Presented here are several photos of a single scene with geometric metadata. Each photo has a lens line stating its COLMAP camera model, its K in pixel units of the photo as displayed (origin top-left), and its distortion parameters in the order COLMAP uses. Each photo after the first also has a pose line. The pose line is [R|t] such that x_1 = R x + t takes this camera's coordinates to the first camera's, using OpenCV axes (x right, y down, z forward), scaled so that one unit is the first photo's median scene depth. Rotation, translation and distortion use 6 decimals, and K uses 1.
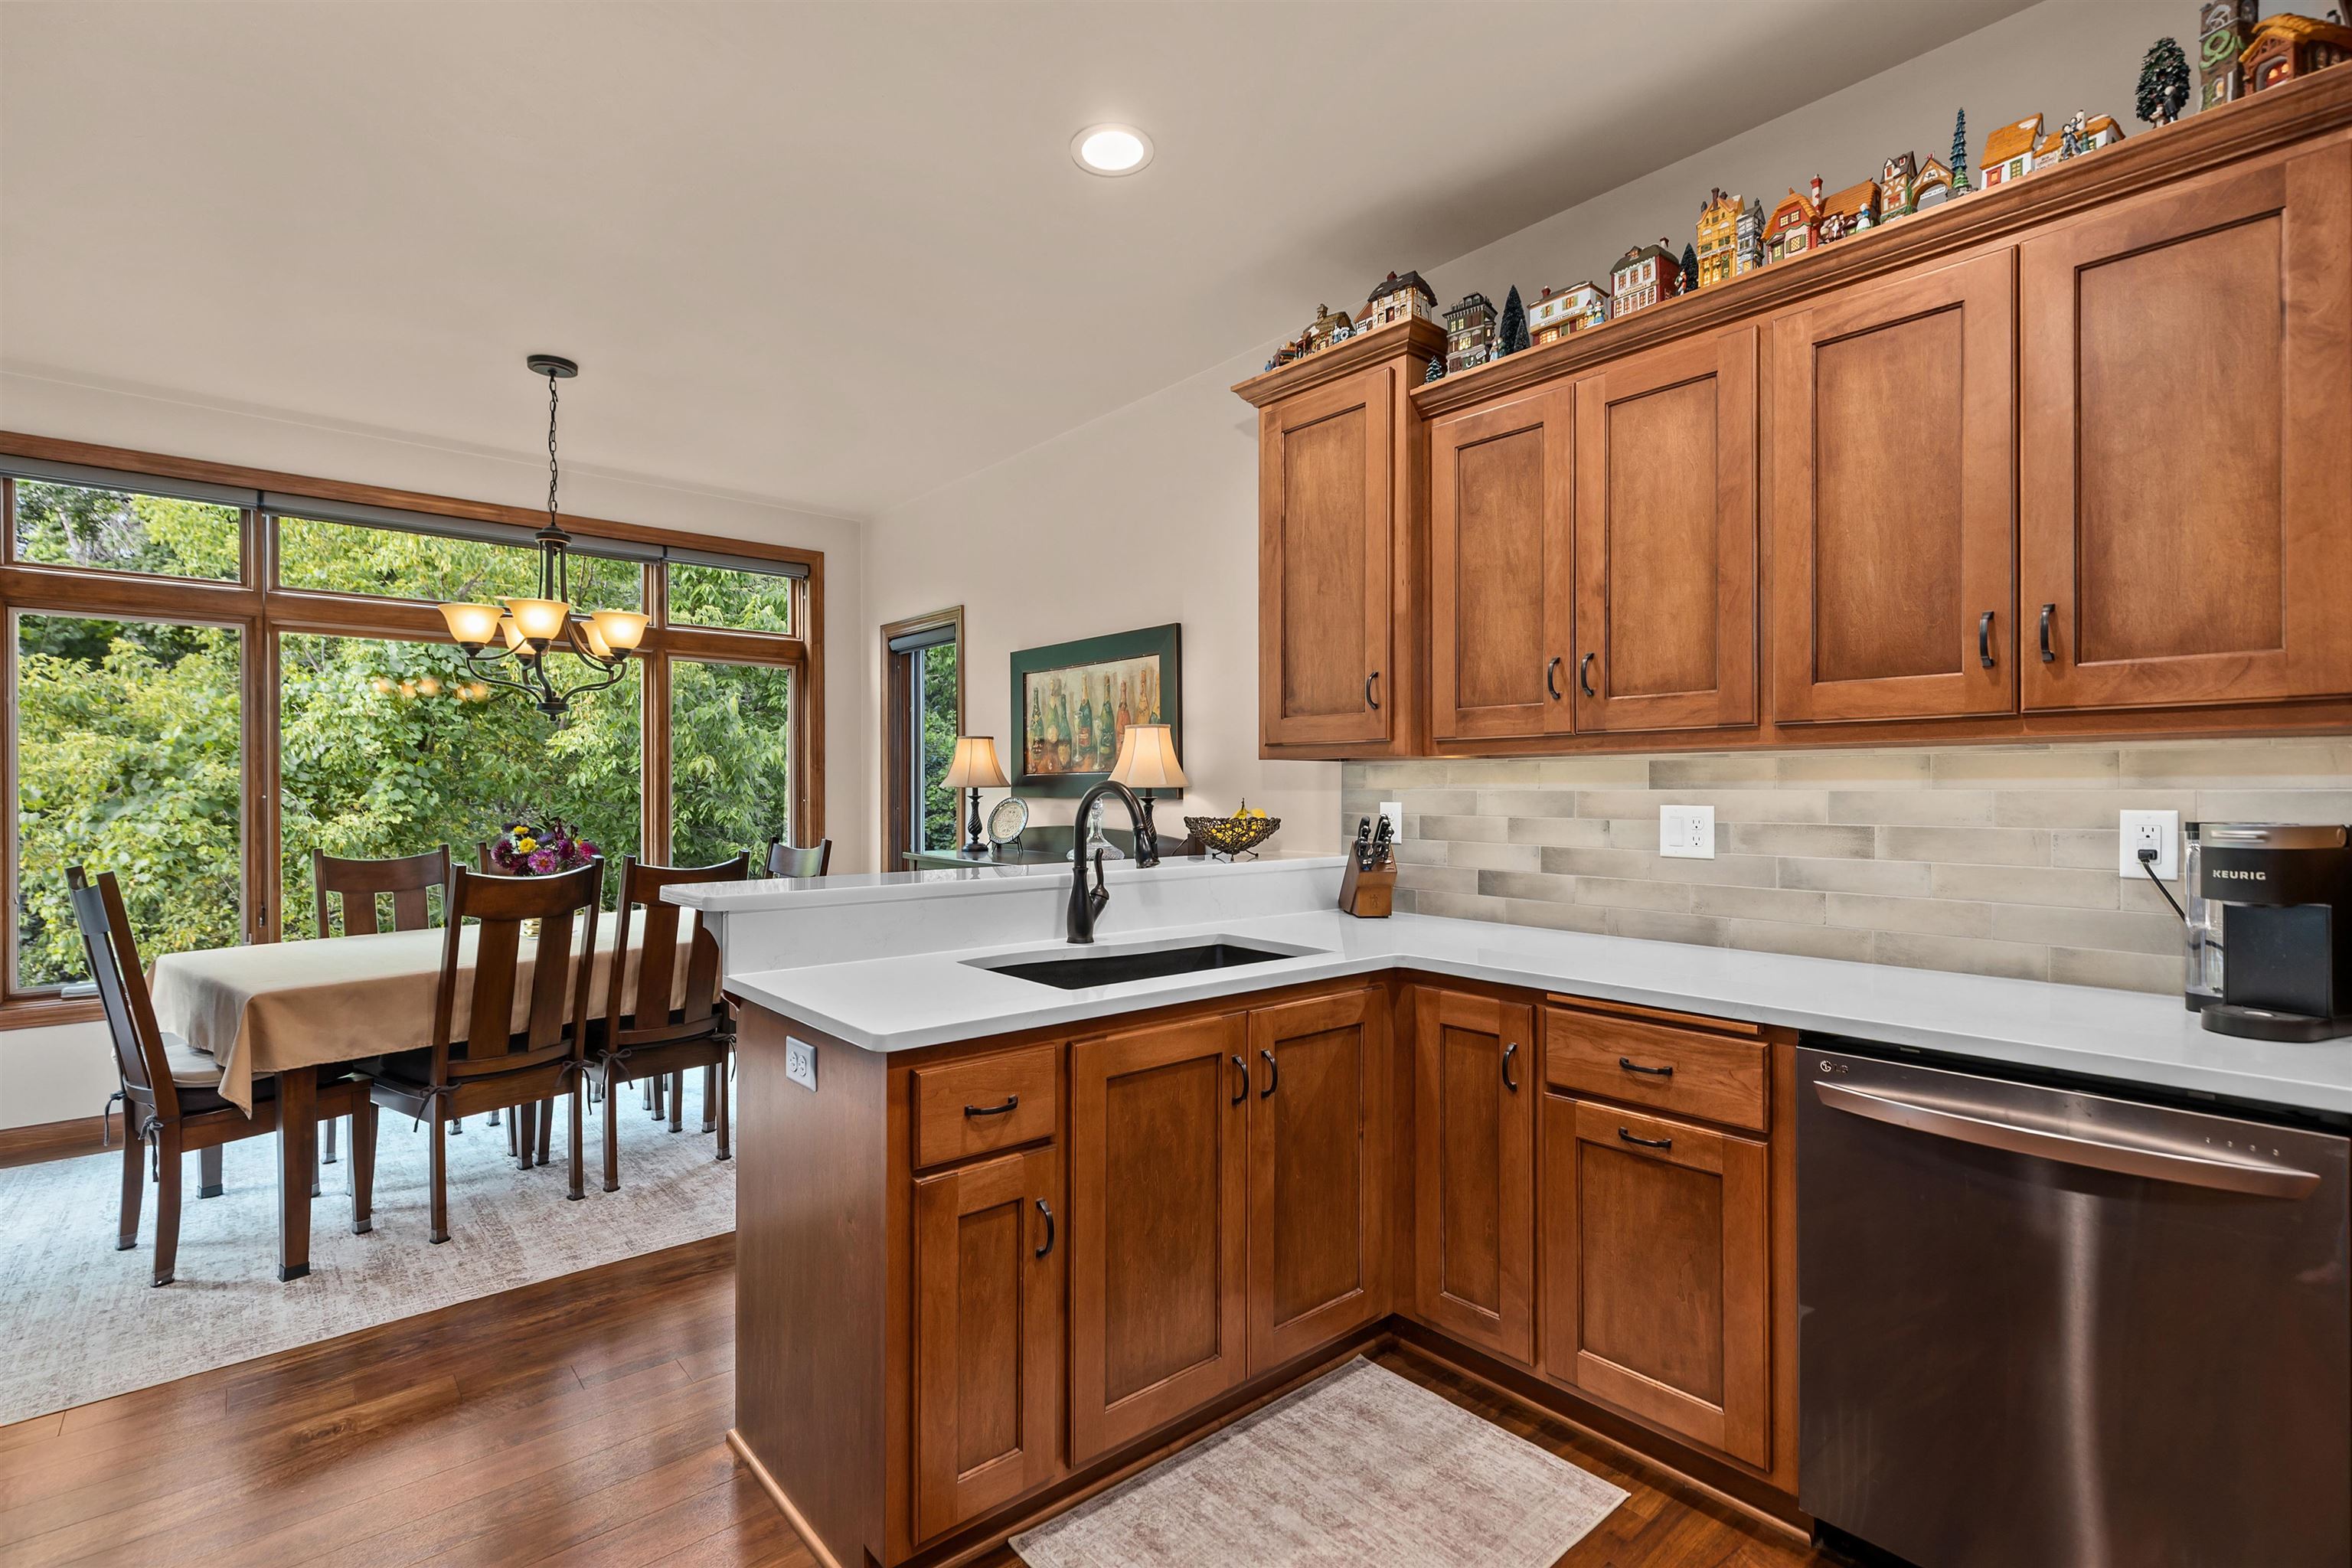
lens RADIAL K [[1062.4, 0, 1171.6], [0, 1062.4, 785.5], [0, 0, 1]] dist [0.003341, -0.001463]
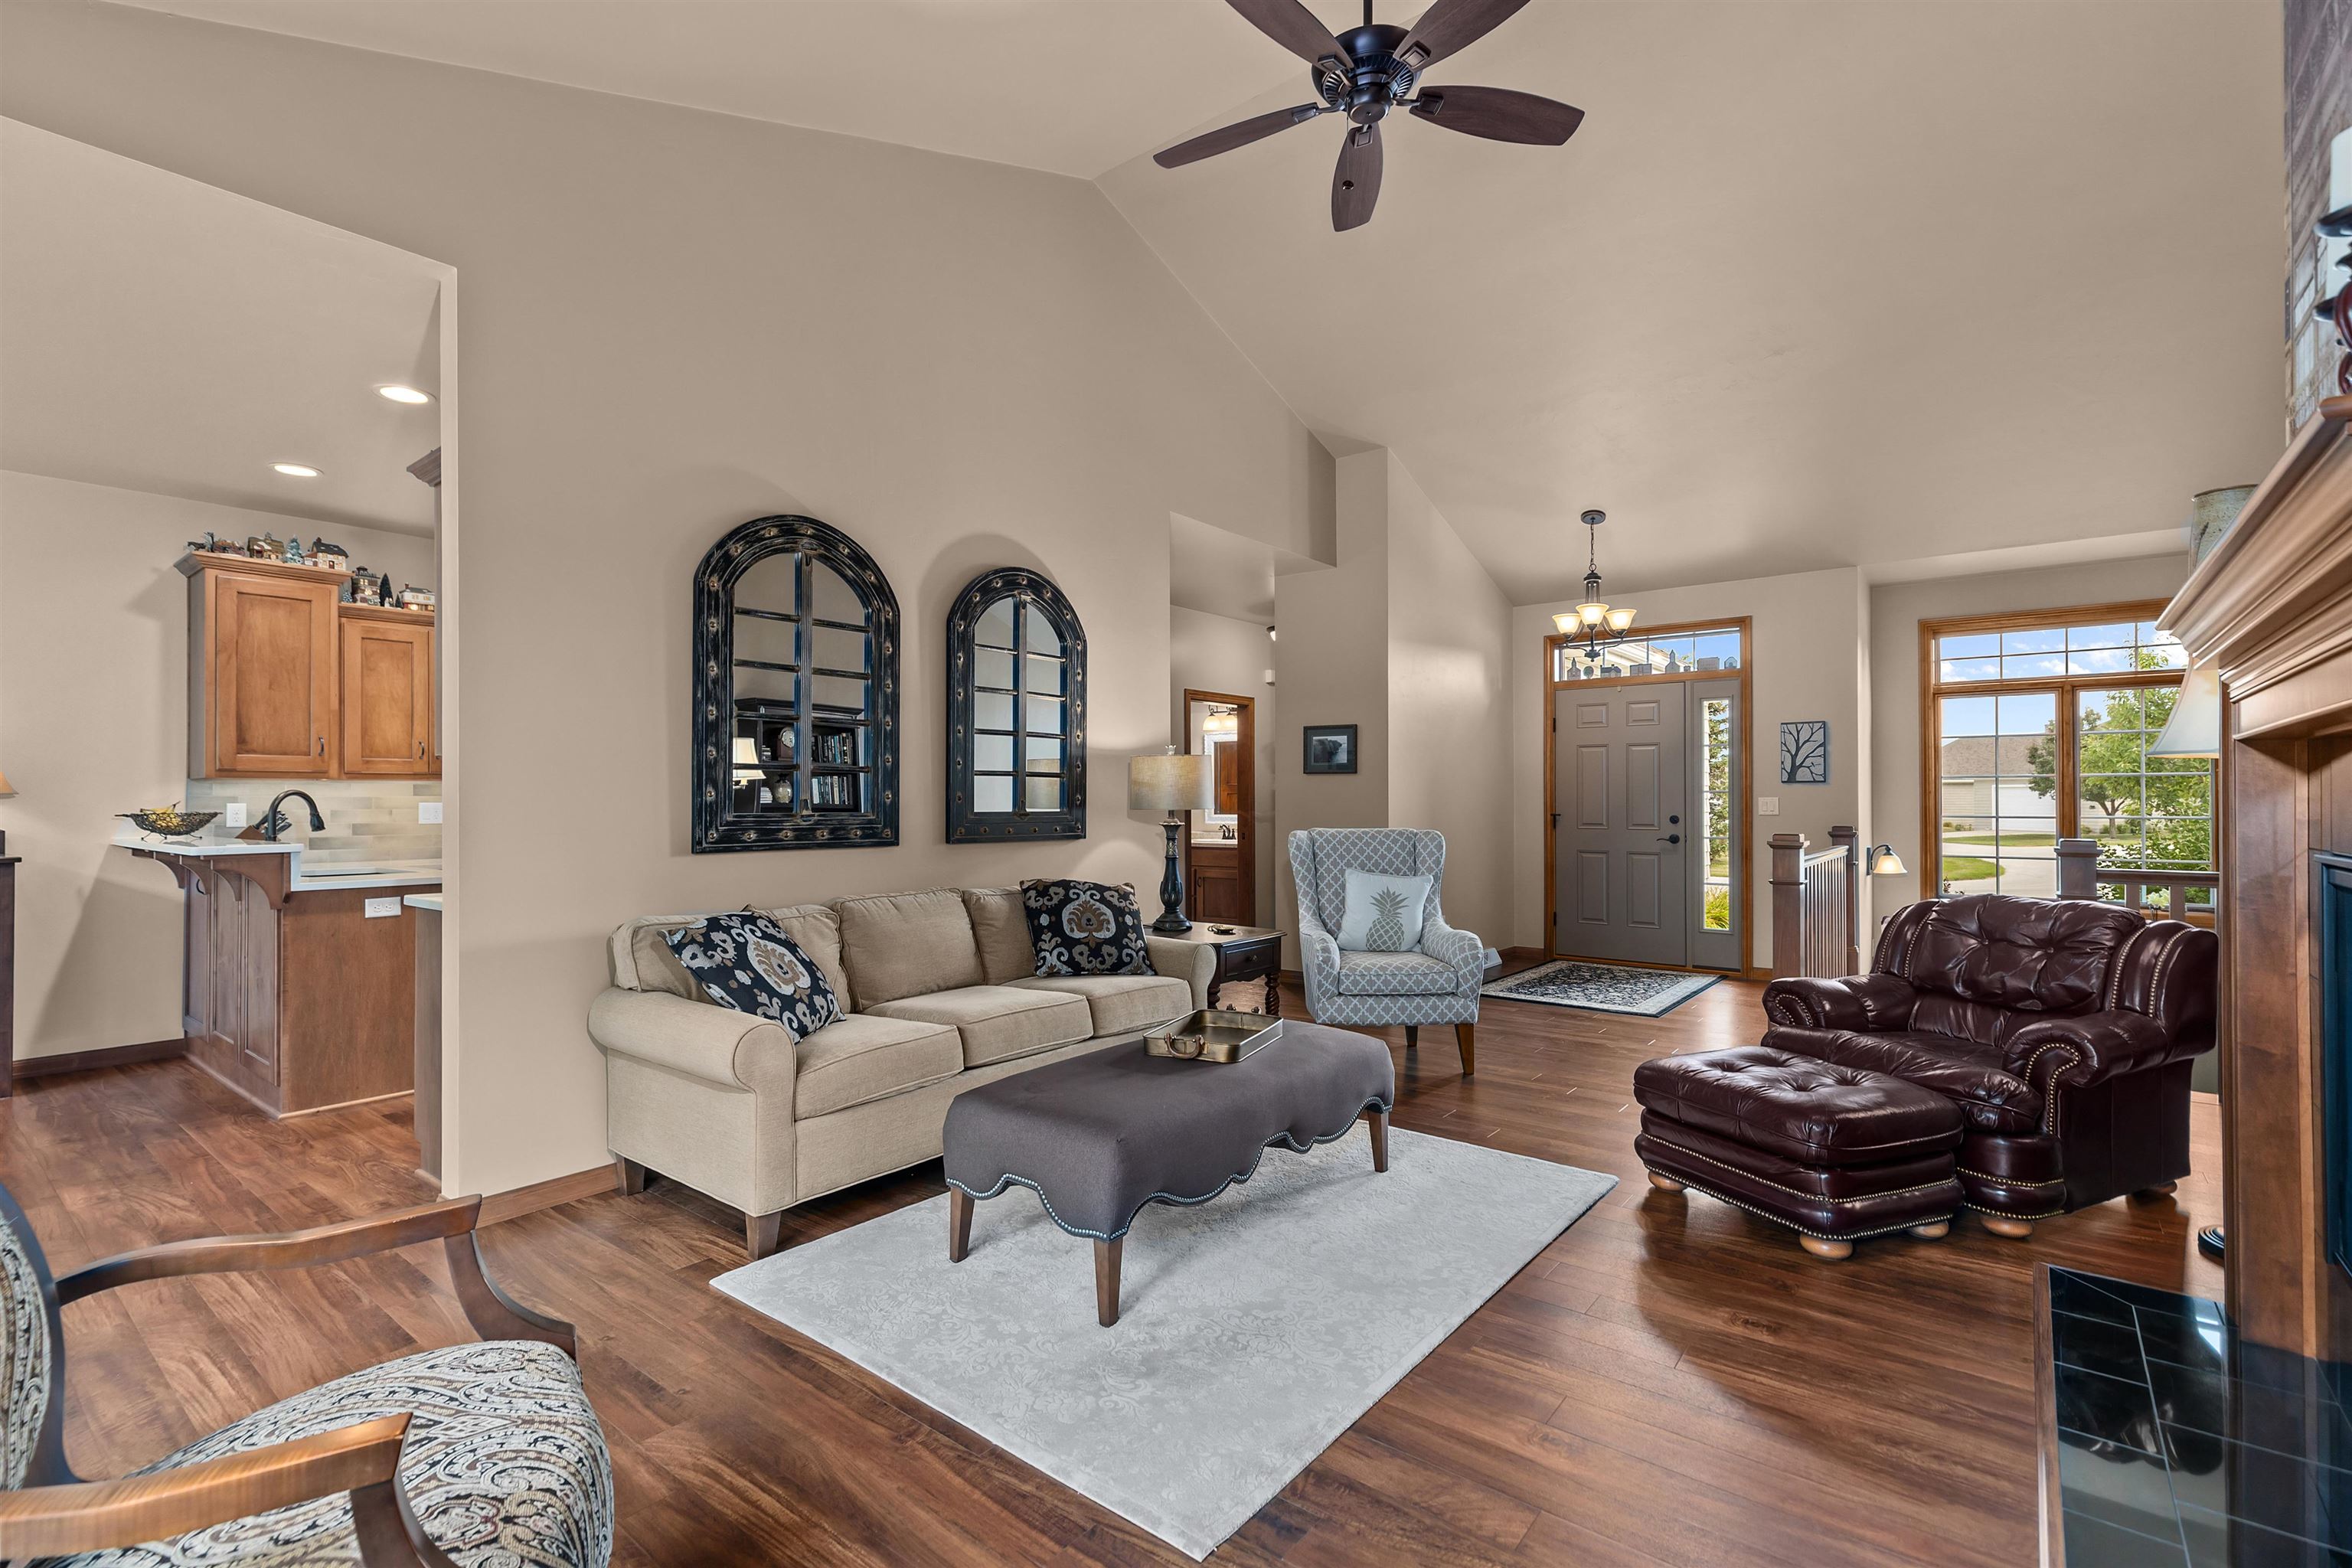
lens RADIAL K [[1062.4, 0, 1182.1], [0, 1062.4, 795.5], [0, 0, 1]] dist [0.003341, -0.001463]
pose [[-0.193071, 0.007039, 0.981160, -2.170428], [0.004561, 0.999970, -0.006276, 0.025074], [-0.981174, 0.003263, -0.193097, -0.219780]]
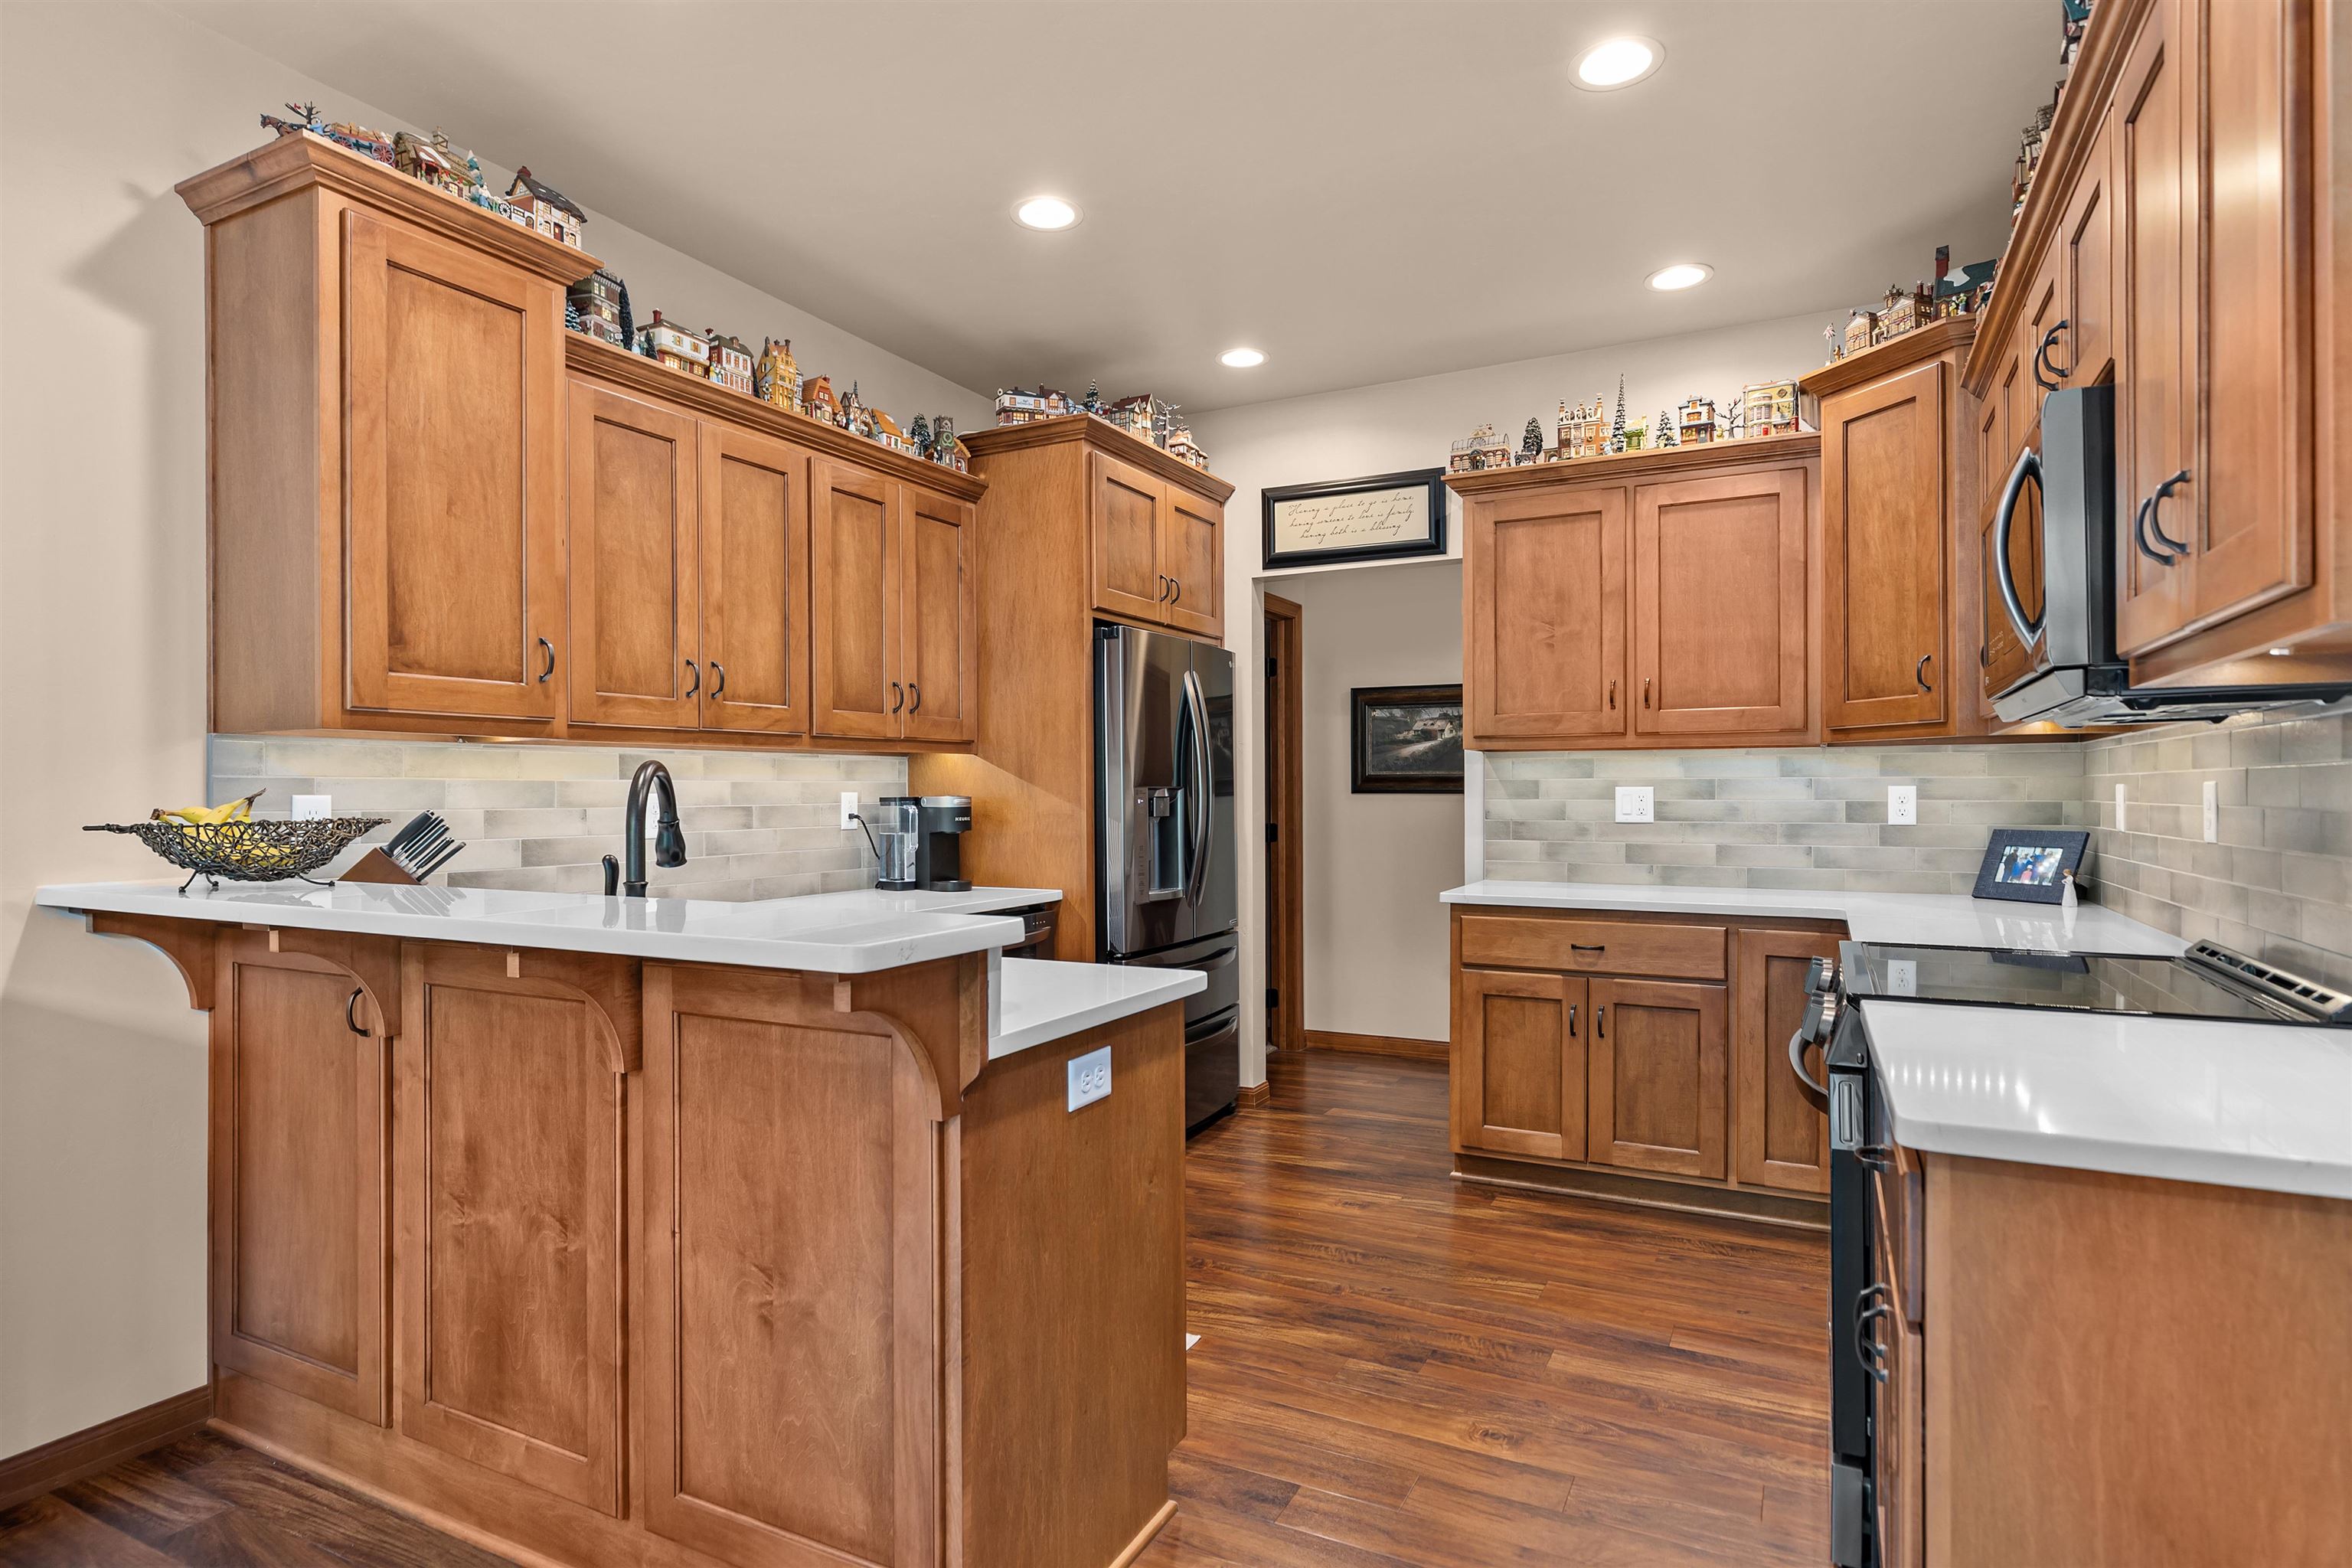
lens RADIAL K [[1250.3, 0, 1183.2], [0, 1250.3, 799.8], [0, 0, 1]] dist [-0.000965, -0.002749]
pose [[-0.378926, -0.003325, 0.925421, -0.957387], [0.002280, 0.999987, 0.004527, 0.019849], [-0.925424, 0.003826, -0.378913, 0.933644]]
